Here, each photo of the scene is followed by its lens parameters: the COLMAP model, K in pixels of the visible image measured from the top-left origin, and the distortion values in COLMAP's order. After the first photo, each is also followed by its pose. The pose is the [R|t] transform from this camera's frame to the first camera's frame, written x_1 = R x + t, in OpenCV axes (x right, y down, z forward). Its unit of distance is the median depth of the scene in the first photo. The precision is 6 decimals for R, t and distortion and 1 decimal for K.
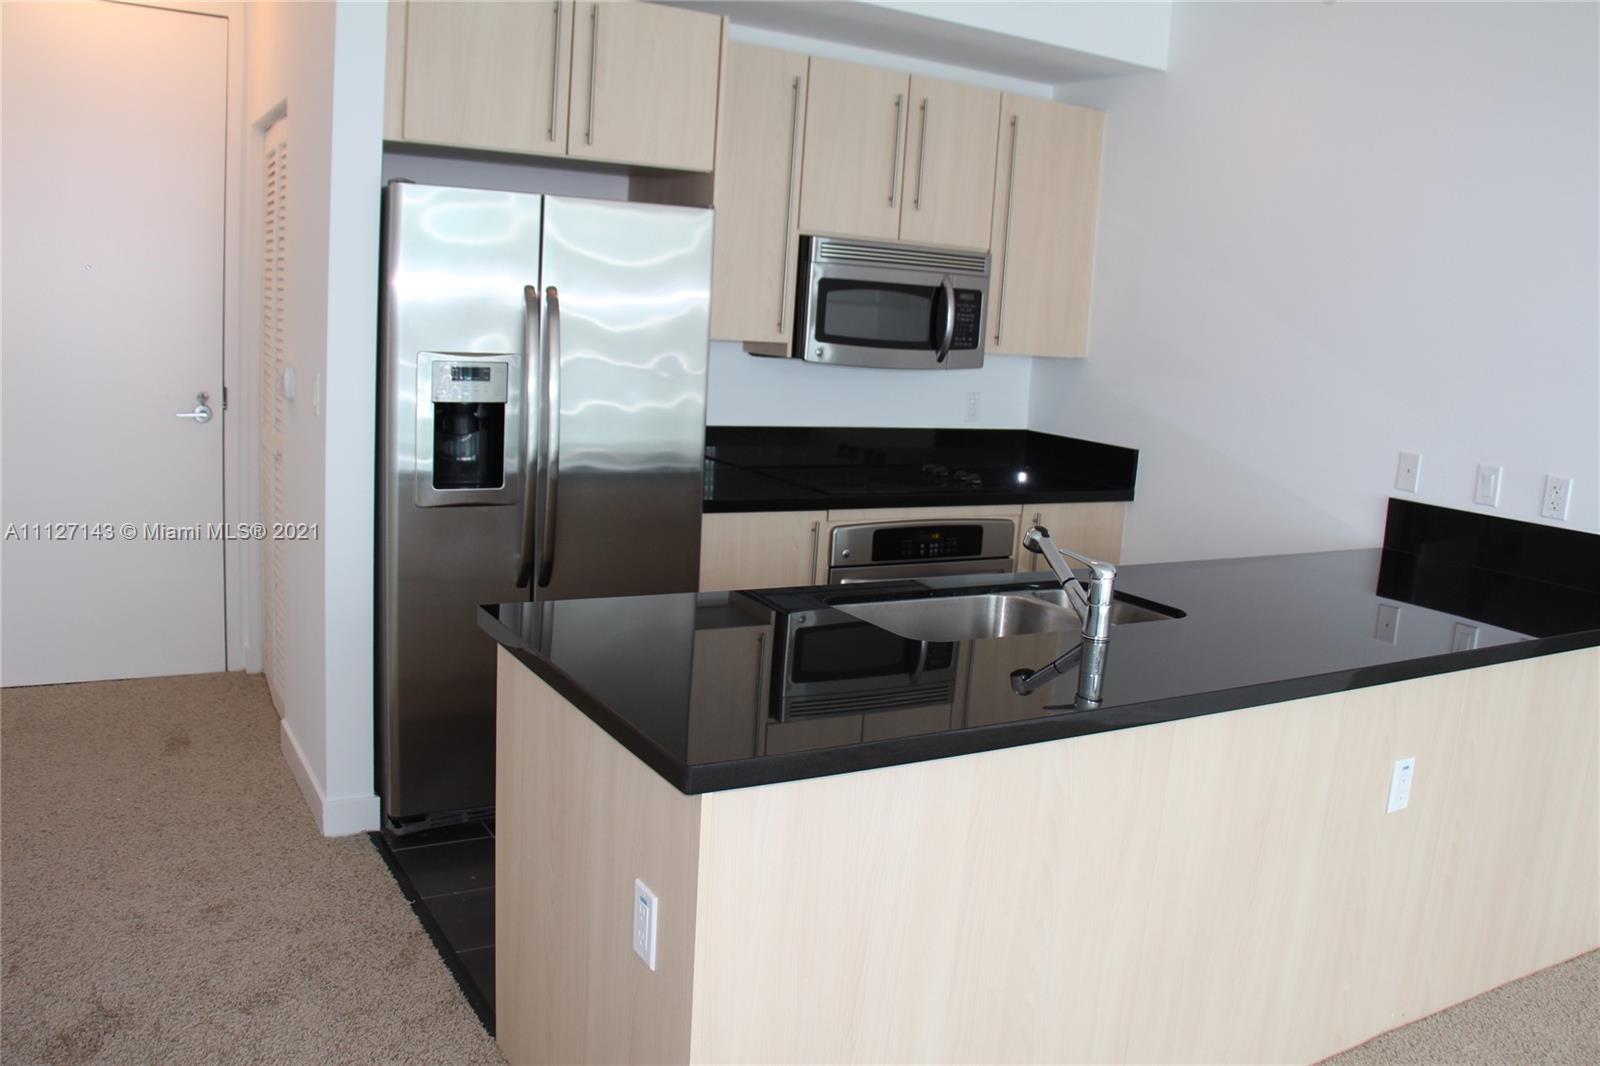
lens RADIAL K [[1302.1, 0, 808.0], [0, 1302.1, 526.7], [0, 0, 1]] dist [-0.198096, 0.158107]
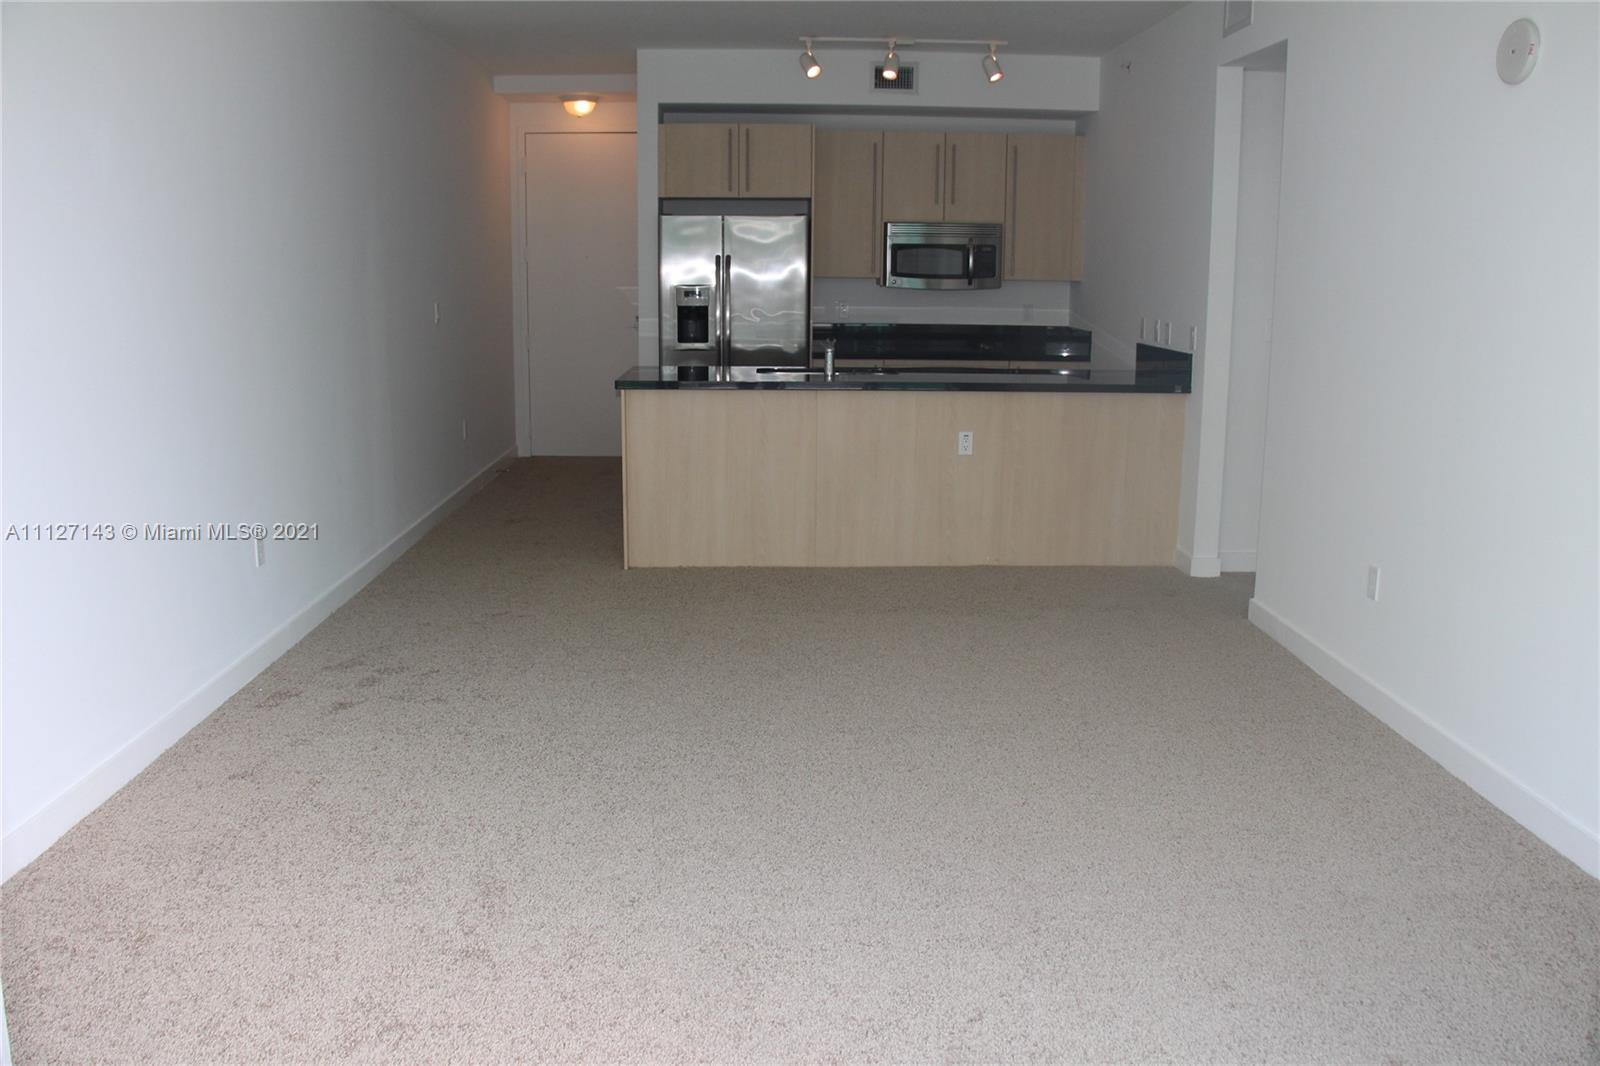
lens RADIAL K [[1302.1, 0, 808.0], [0, 1302.1, 526.7], [0, 0, 1]] dist [-0.198096, 0.158107]
pose [[0.872018, 0.041622, -0.487701, 1.025300], [-0.035658, 0.999132, 0.021512, 0.234305], [0.488173, -0.001368, 0.872746, -0.906716]]
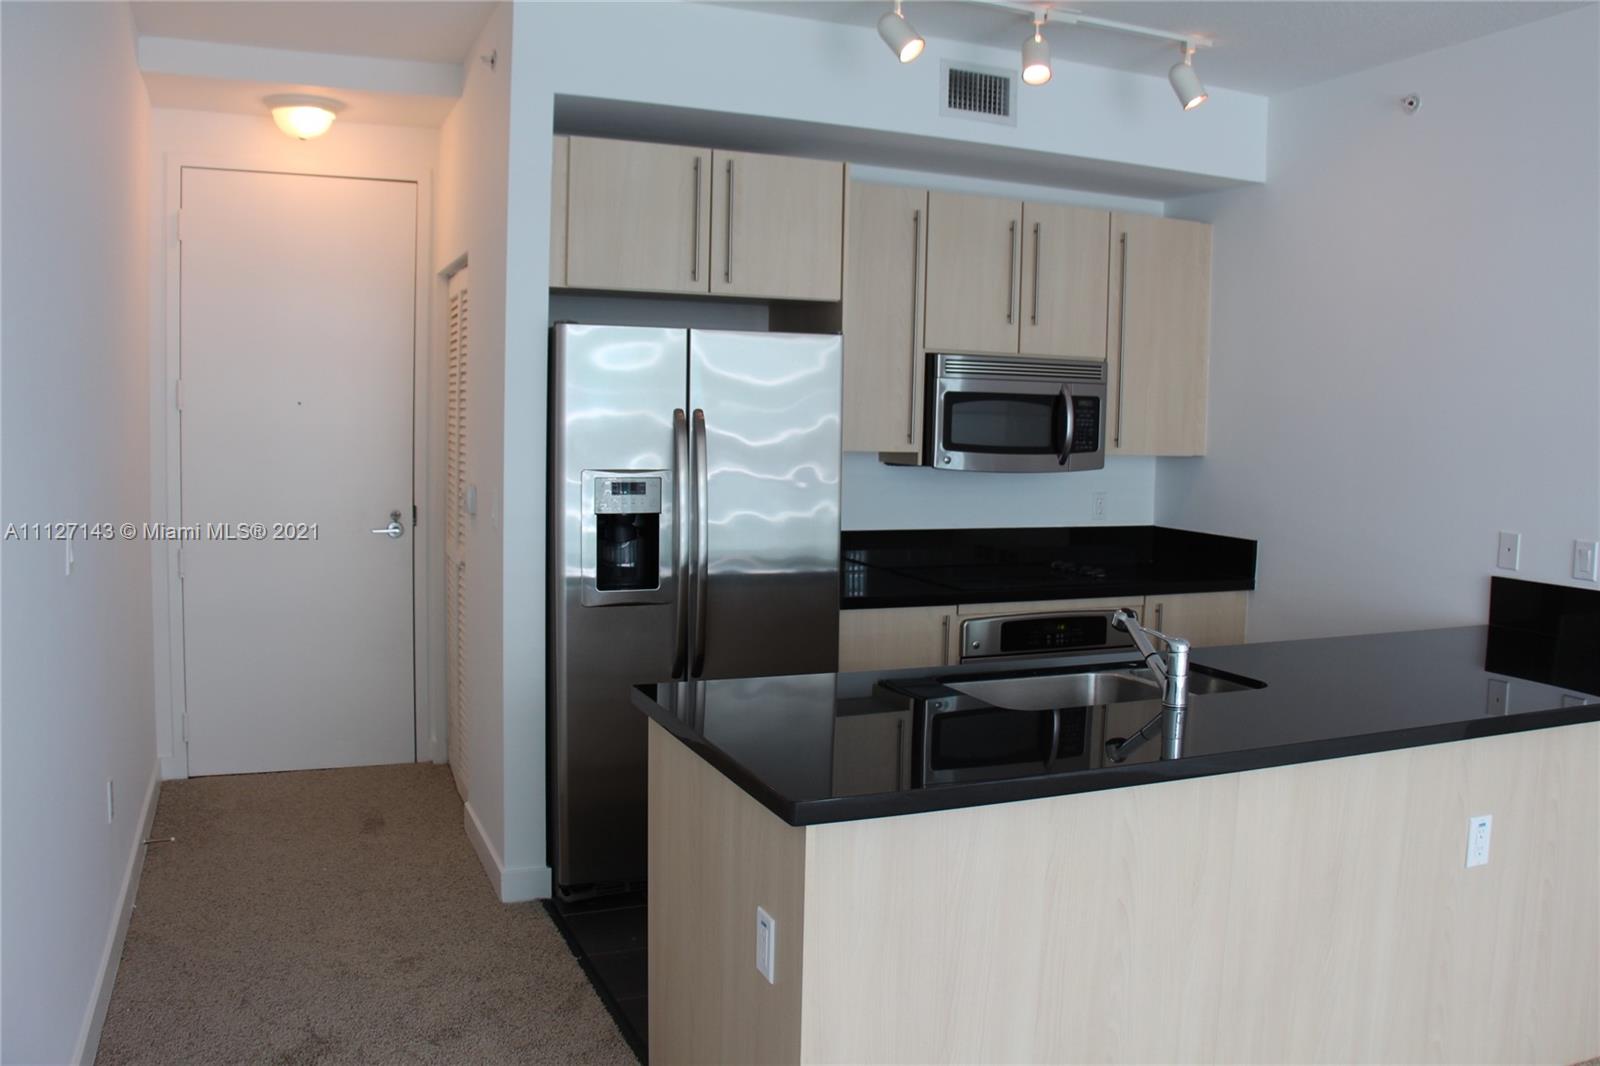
lens RADIAL K [[1302.1, 0, 808.0], [0, 1302.1, 526.7], [0, 0, 1]] dist [-0.198096, 0.158107]
pose [[0.990985, -0.029589, -0.130667, 0.040124], [0.018495, 0.996182, -0.085315, 0.014098], [0.132693, 0.082129, 0.987749, -0.100955]]
